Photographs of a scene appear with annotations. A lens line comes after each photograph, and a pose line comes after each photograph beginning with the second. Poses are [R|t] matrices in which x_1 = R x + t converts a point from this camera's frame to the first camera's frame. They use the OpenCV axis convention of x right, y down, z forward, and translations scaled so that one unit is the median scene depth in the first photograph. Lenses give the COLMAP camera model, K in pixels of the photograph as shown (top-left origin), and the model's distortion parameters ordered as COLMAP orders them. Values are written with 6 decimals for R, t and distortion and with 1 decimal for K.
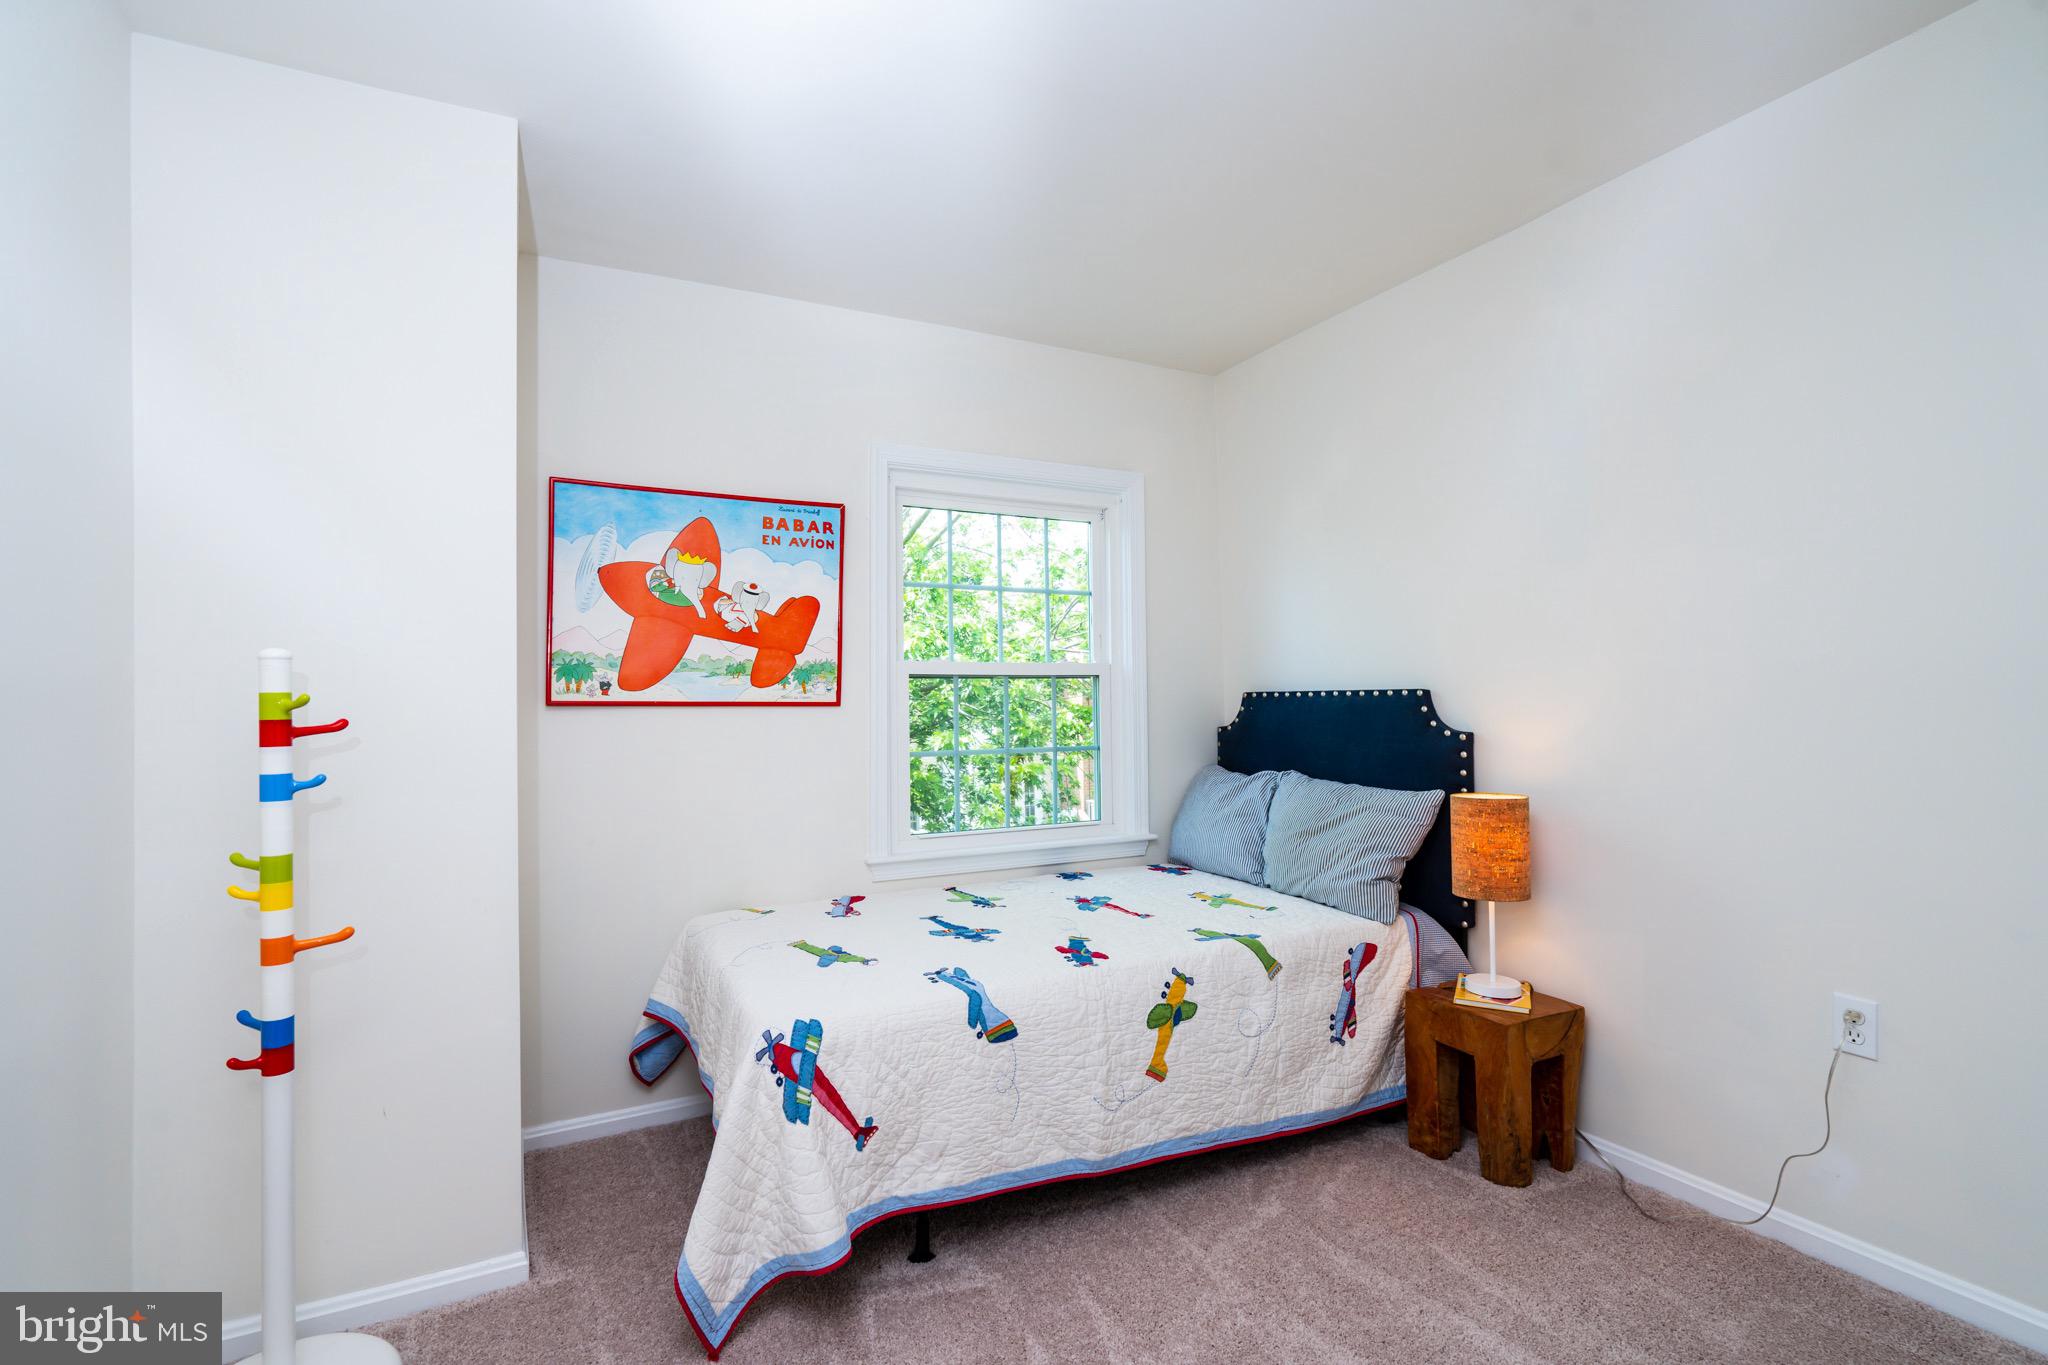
lens RADIAL K [[947.5, 0, 1018.8], [0, 947.5, 685.5], [0, 0, 1]] dist [-0.003242, -0.000513]
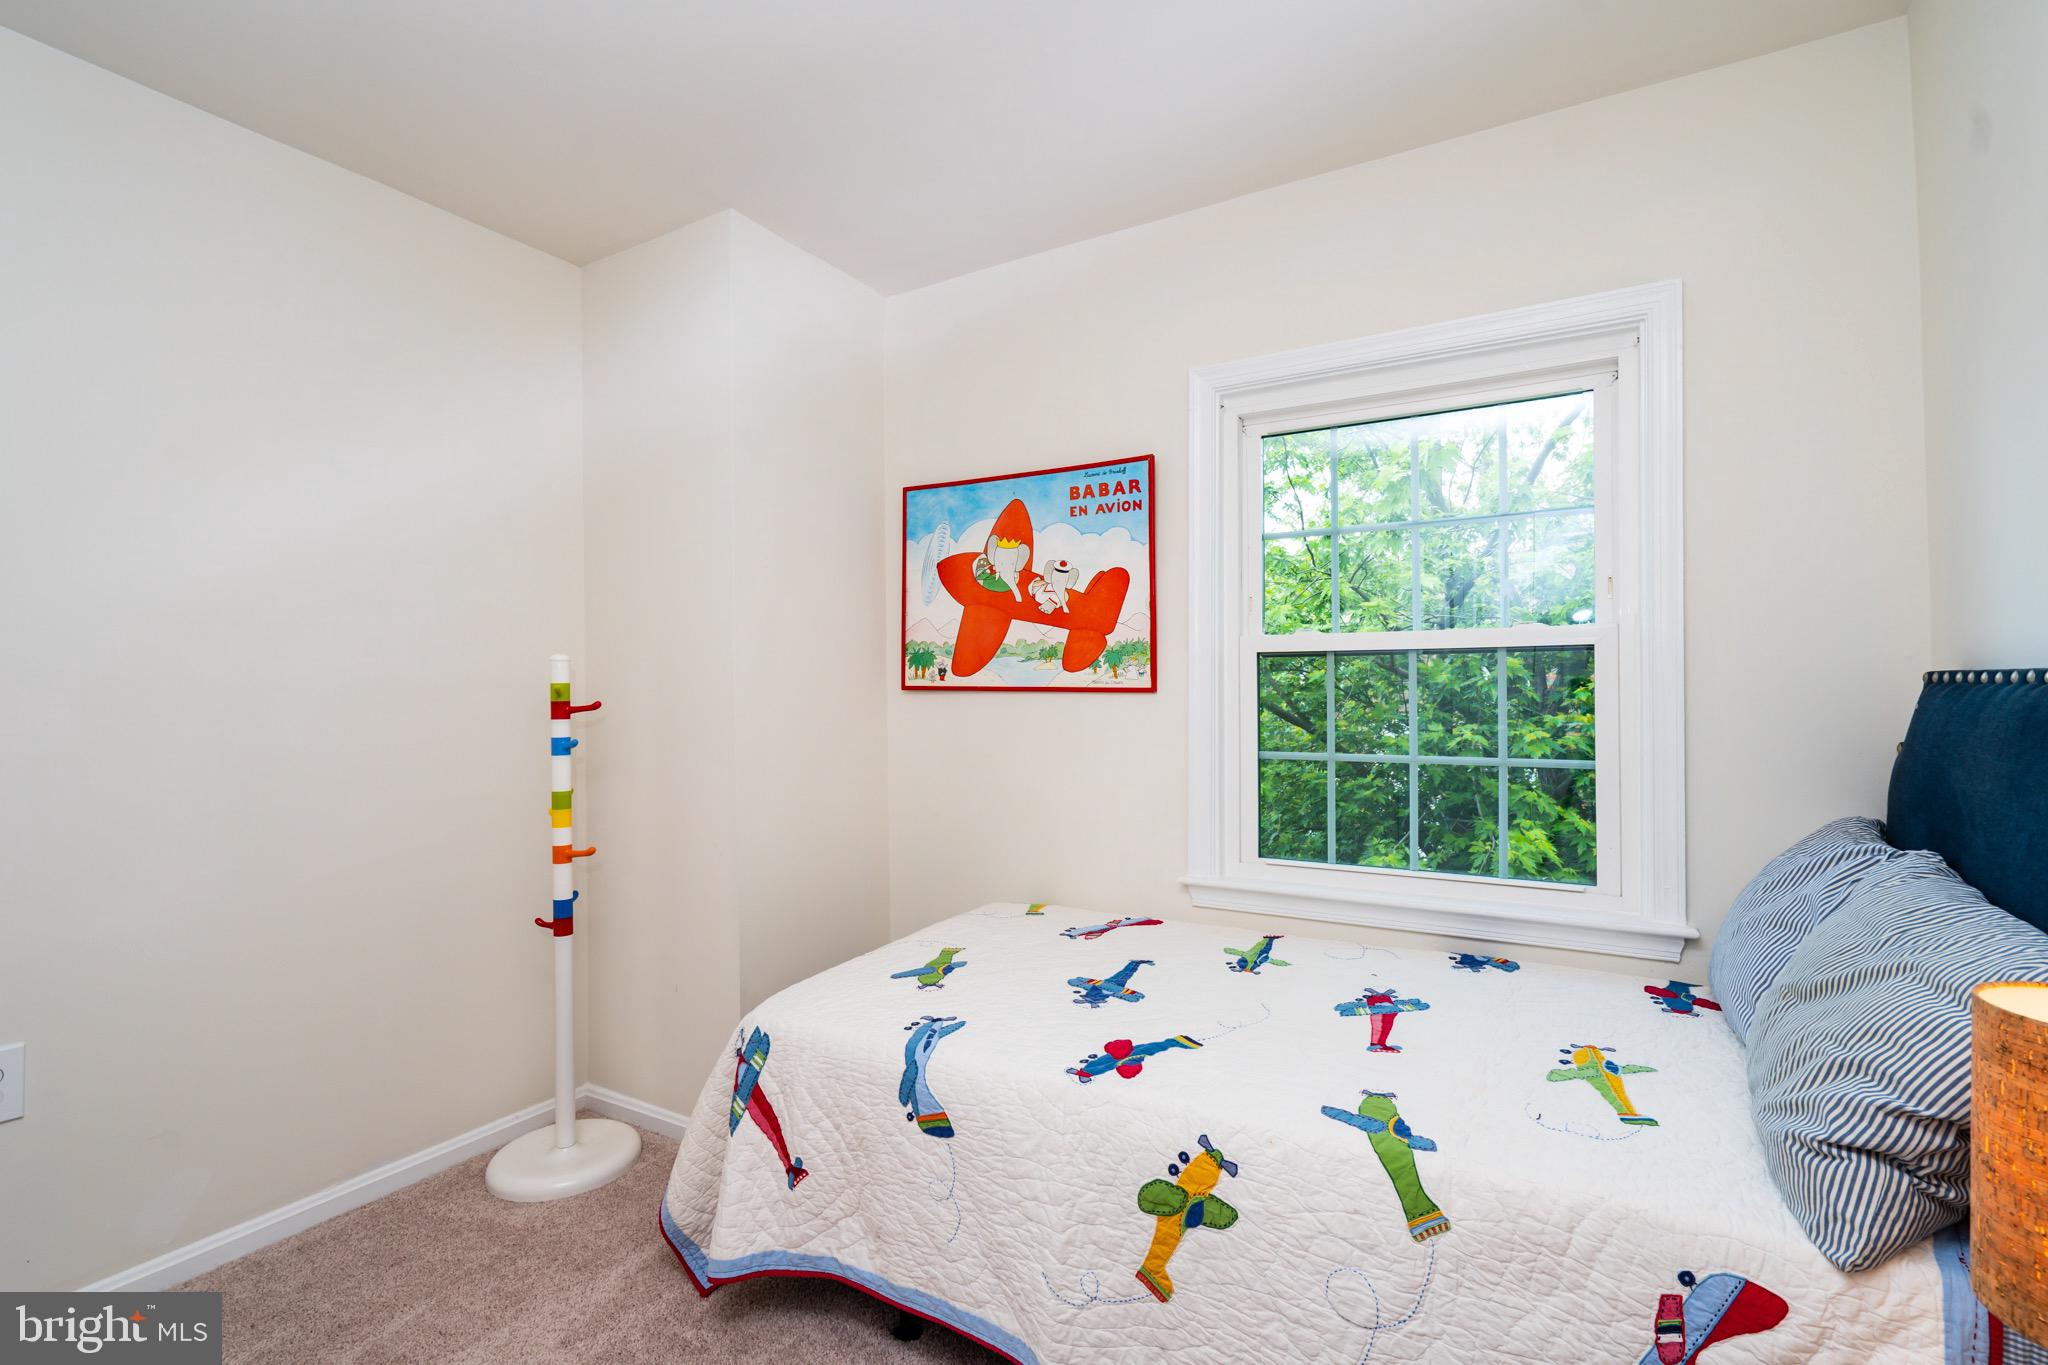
lens RADIAL K [[947.5, 0, 1017.4], [0, 947.5, 680.5], [0, 0, 1]] dist [-0.003242, -0.000513]
pose [[0.541193, 0.002346, -0.840895, 0.517115], [0.015903, 0.999789, 0.013025, -0.002706], [0.840748, -0.020422, 0.541041, 0.488417]]
